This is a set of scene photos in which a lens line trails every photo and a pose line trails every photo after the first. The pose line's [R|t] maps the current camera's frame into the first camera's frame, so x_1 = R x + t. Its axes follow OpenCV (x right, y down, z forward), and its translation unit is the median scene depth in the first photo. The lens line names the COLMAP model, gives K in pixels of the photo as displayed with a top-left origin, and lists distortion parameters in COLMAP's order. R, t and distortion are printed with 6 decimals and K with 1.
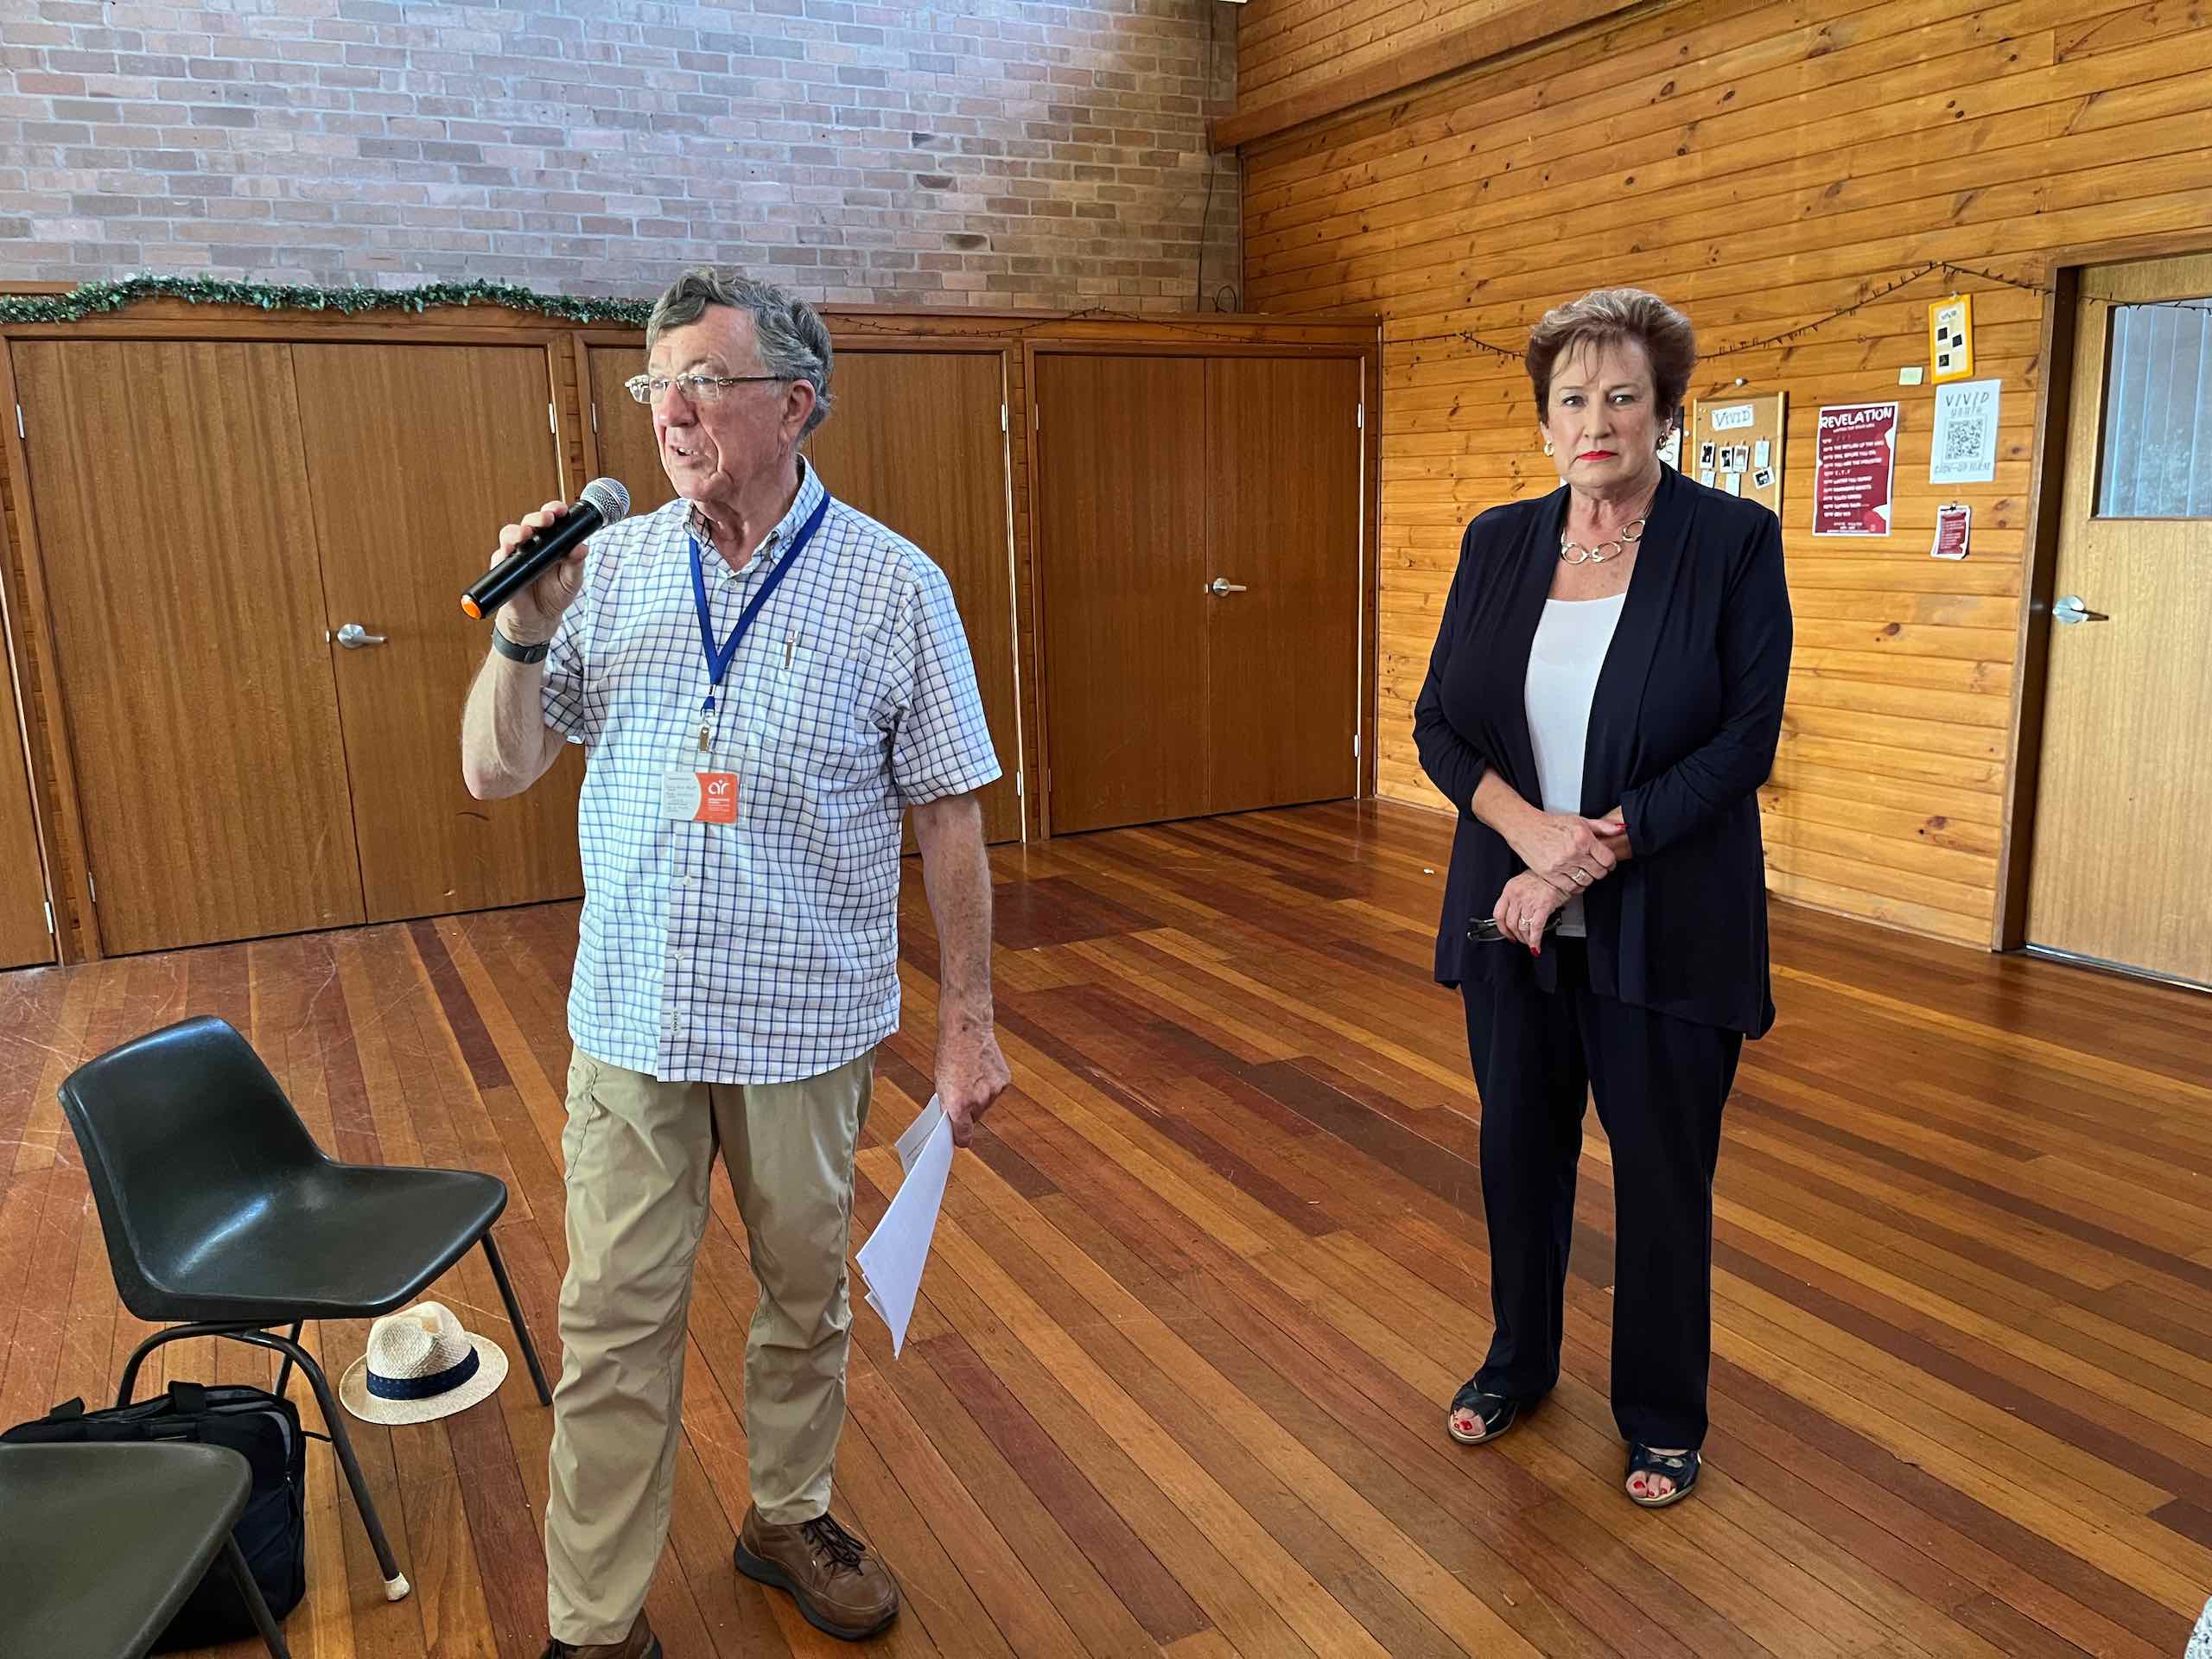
lens RADIAL K [[1667.7, 0, 1122.3], [0, 1667.7, 843.0], [0, 0, 1]] dist [0.047471, -0.069478]
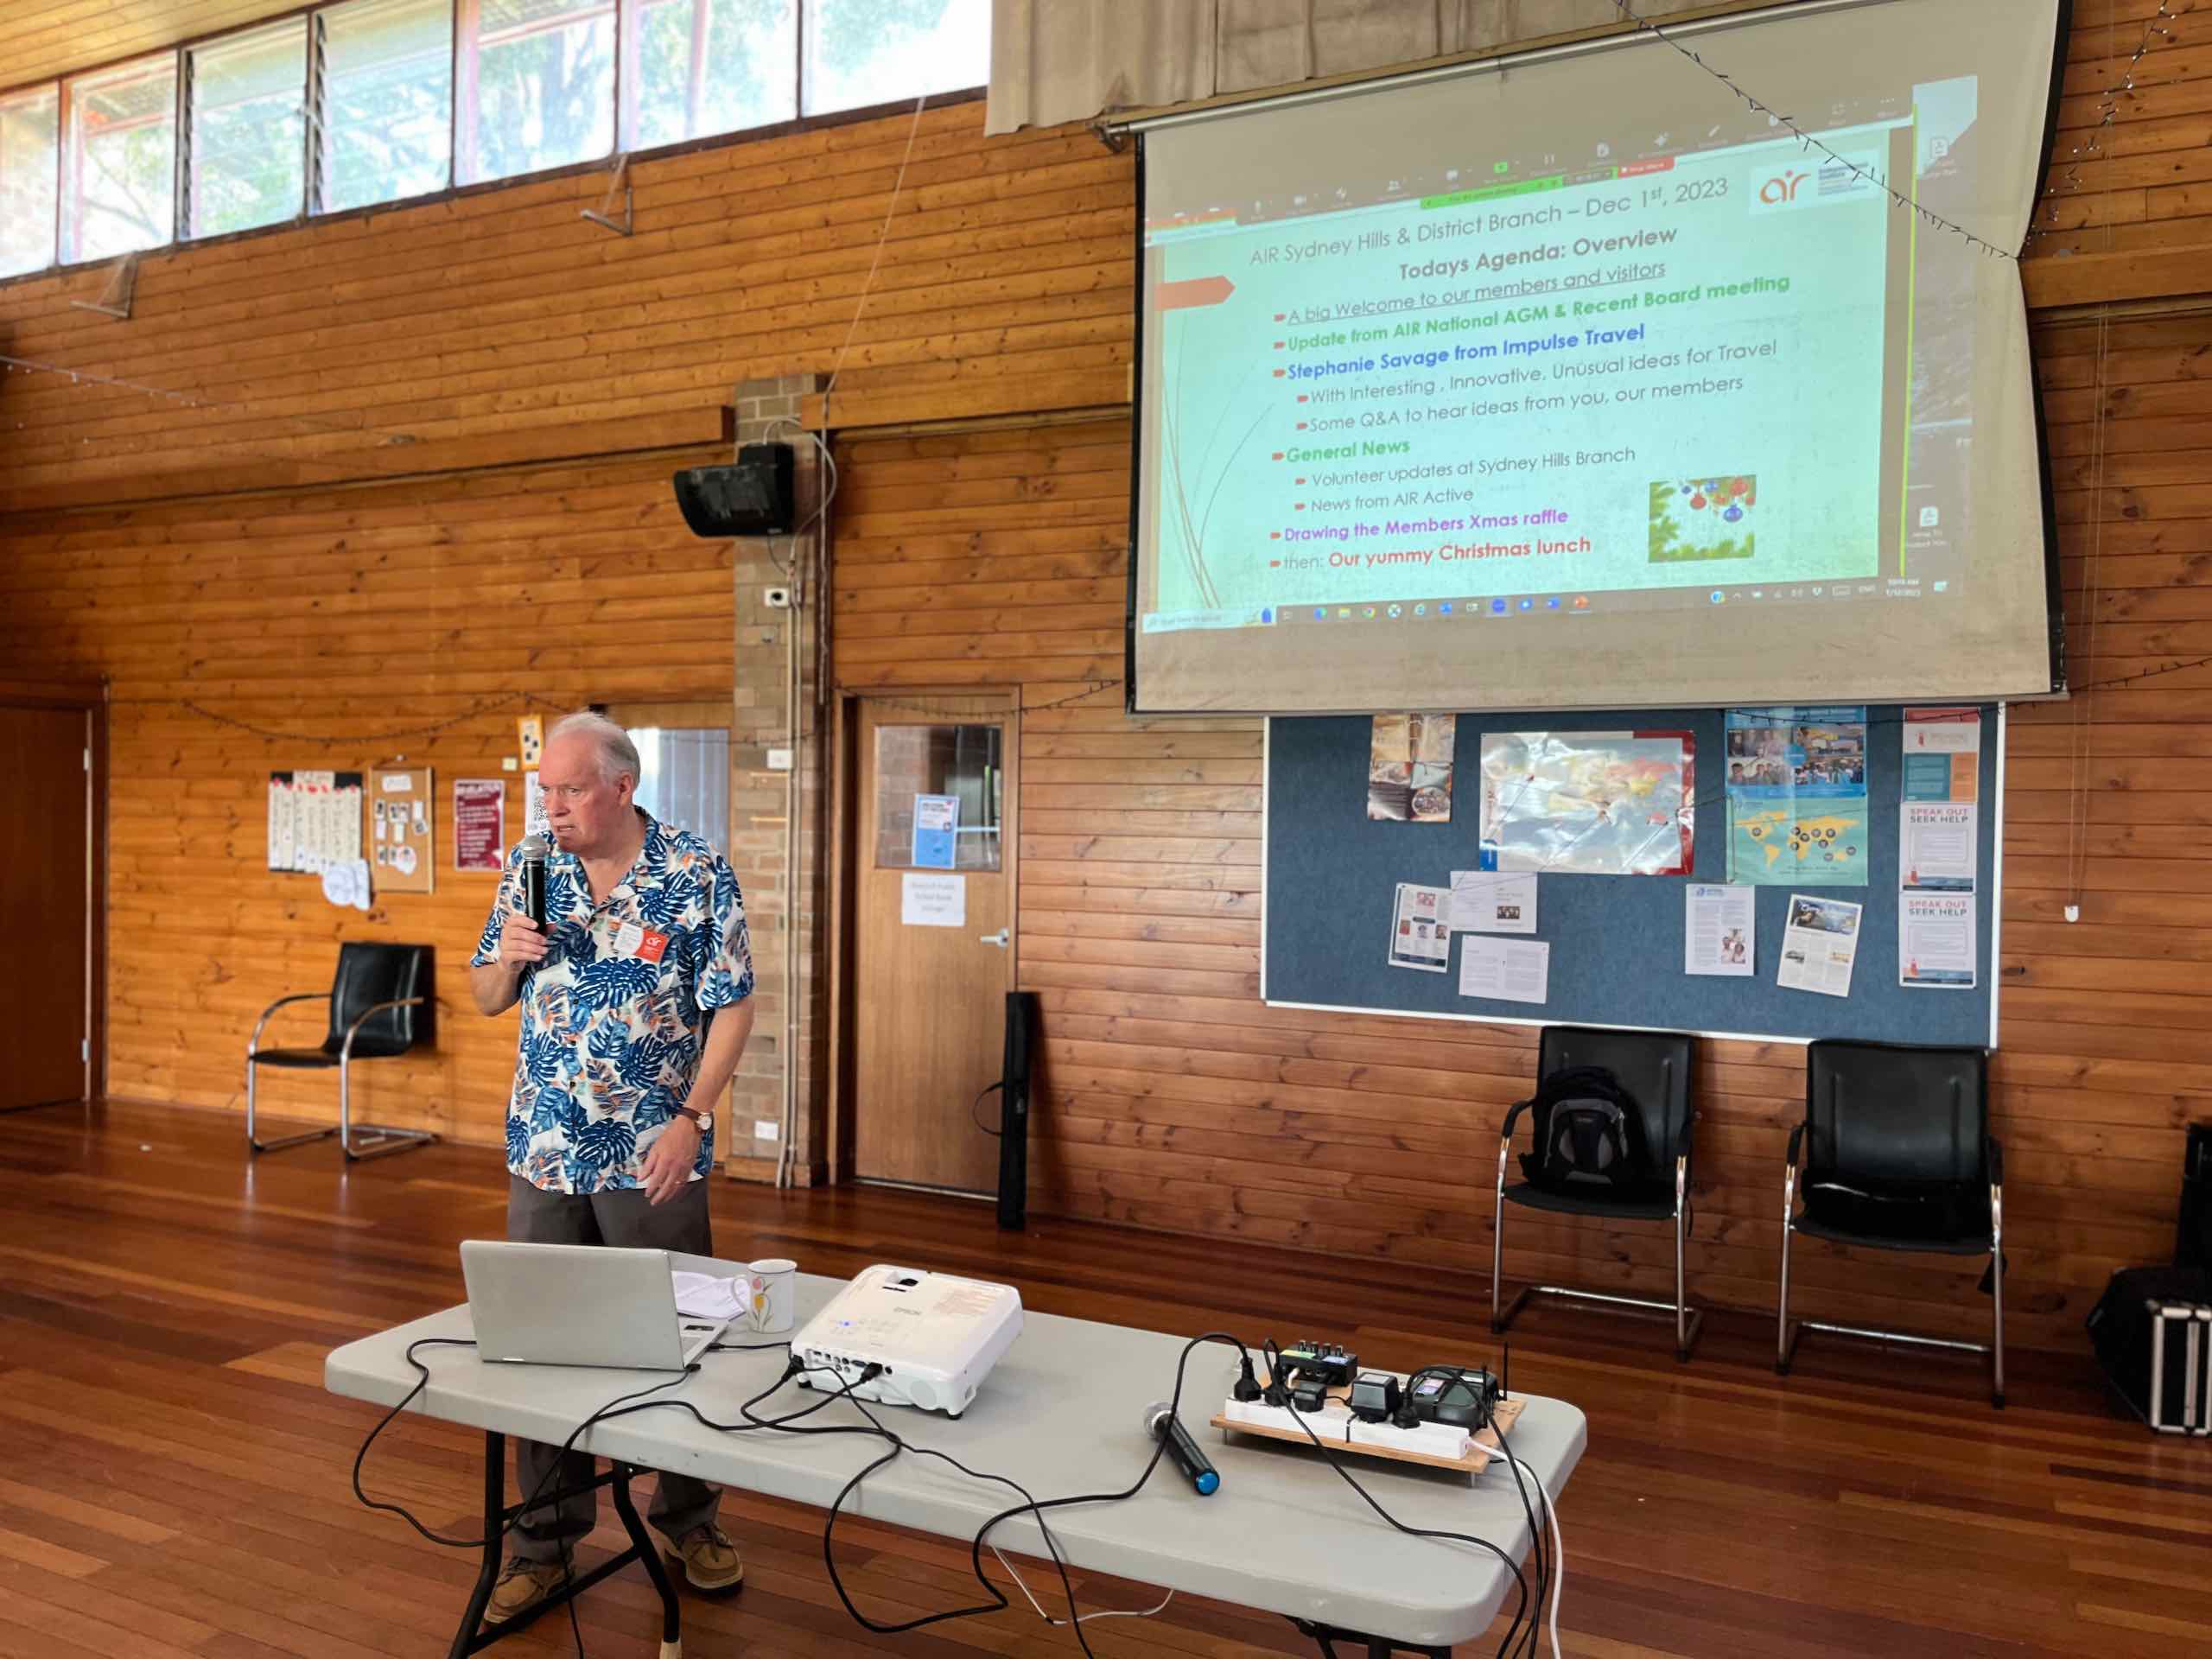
lens RADIAL K [[1667.7, 0, 1128.6], [0, 1667.7, 857.4], [0, 0, 1]] dist [0.047471, -0.069478]
pose [[0.787608, 0.022435, 0.615768, -0.004219], [0.093827, 0.983317, -0.155836, 0.076181], [-0.608991, 0.180513, 0.772363, -0.417880]]
